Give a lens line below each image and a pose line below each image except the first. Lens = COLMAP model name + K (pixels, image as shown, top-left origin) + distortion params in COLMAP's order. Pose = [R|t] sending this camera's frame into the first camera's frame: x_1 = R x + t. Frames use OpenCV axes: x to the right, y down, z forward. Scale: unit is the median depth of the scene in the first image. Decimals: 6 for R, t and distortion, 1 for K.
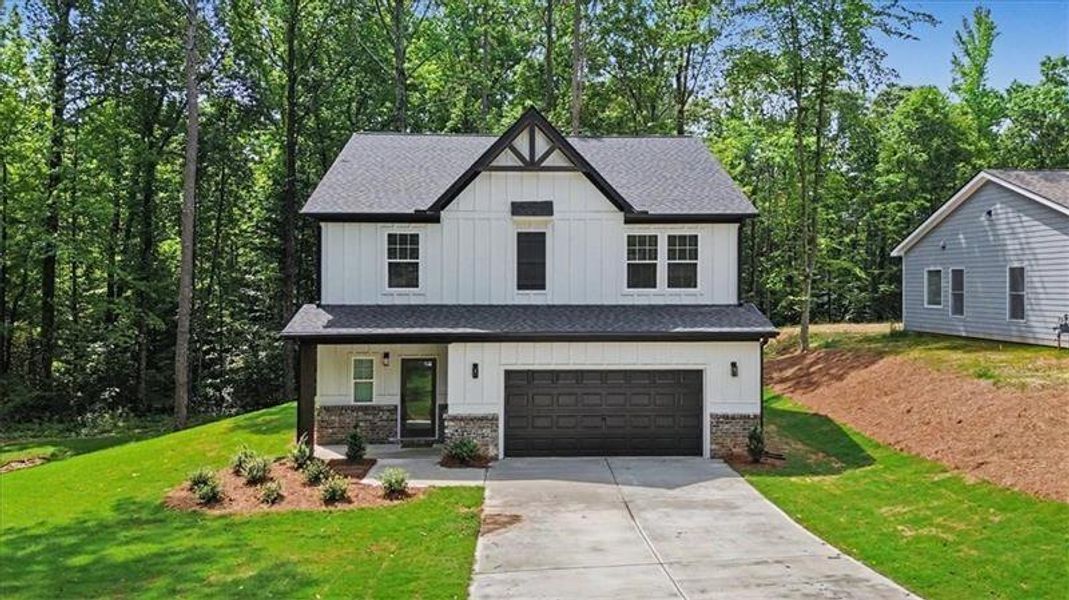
lens RADIAL K [[777.5, 0, 586.2], [0, 777.5, 286.2], [0, 0, 1]] dist [0.048863, -0.001512]
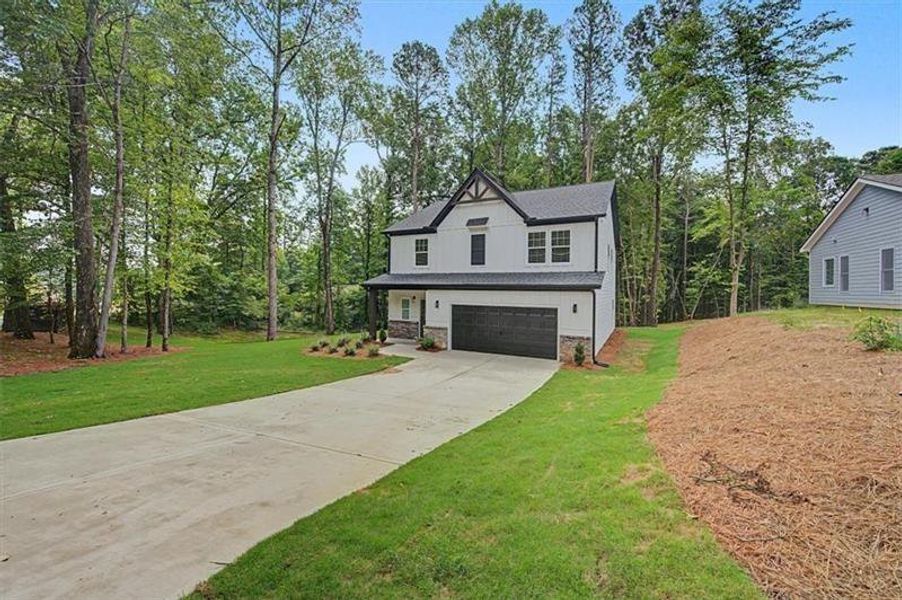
lens RADIAL K [[362.5, 0, 458.6], [0, 362.5, 296.9], [0, 0, 1]] dist [0.002022, -0.000044]
pose [[0.866037, 0.017630, -0.499669, 0.335092], [-0.009921, 0.999787, 0.018081, 0.067174], [0.499881, -0.010701, 0.866028, 0.211921]]
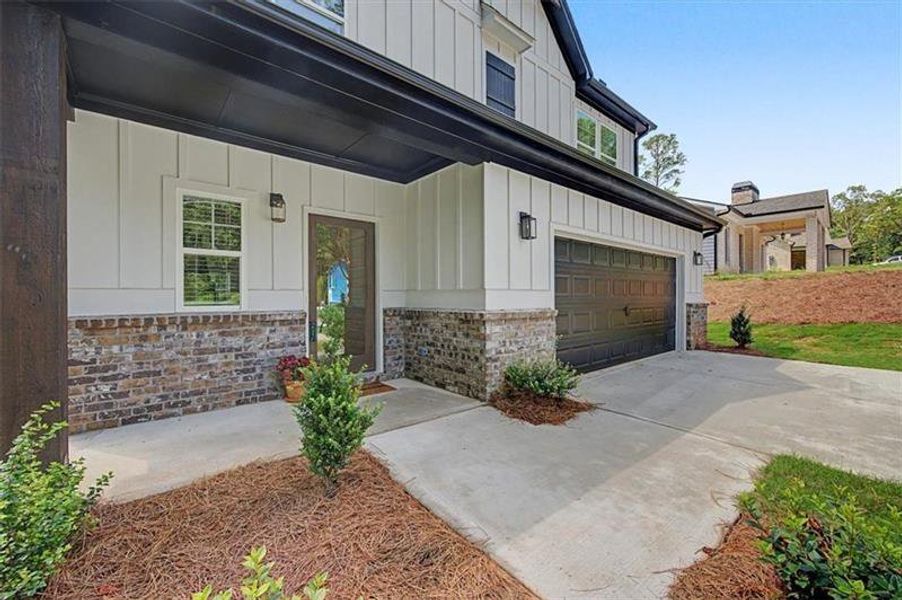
lens RADIAL K [[362.5, 0, 458.6], [0, 362.5, 296.9], [0, 0, 1]] dist [0.002022, -0.000044]
pose [[0.785001, -0.004314, 0.619480, -0.301386], [0.003414, 0.999991, 0.002638, 0.143124], [-0.619486, 0.000044, 0.785008, 0.771170]]
